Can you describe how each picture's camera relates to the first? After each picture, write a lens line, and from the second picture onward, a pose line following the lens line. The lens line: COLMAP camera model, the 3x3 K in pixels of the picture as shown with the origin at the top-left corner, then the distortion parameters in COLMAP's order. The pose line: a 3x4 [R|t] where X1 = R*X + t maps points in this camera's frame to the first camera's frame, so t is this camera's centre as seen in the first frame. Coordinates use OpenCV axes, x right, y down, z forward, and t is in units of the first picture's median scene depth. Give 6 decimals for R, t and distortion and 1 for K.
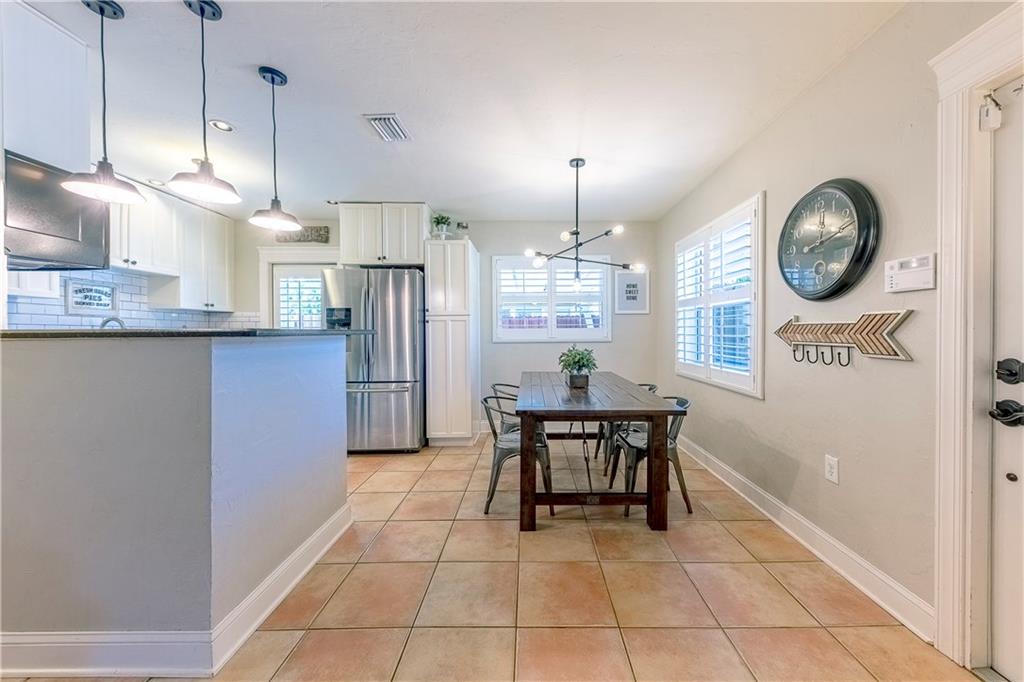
lens RADIAL K [[366.0, 0, 535.7], [0, 366.0, 330.2], [0, 0, 1]] dist [0.022850, -0.005961]
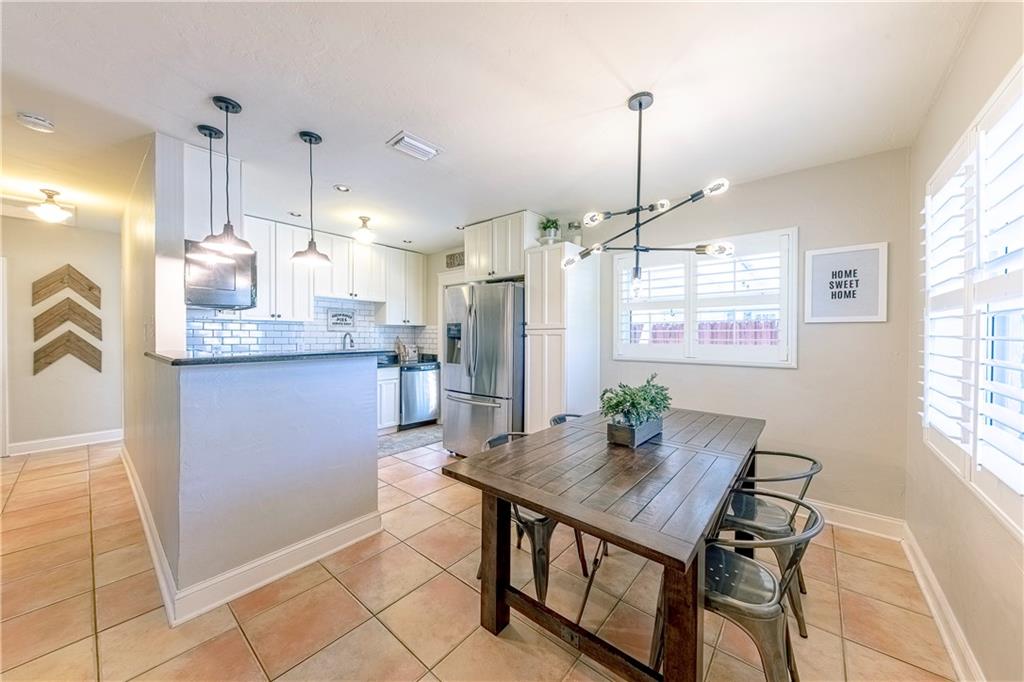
lens RADIAL K [[359.0, 0, 513.6], [0, 359.0, 336.1], [0, 0, 1]] dist [0.009229, -0.000100]
pose [[0.761816, 0.010027, -0.647716, 0.279236], [-0.004587, 0.999939, 0.010084, -0.031738], [0.647778, -0.004711, 0.761815, 0.277609]]
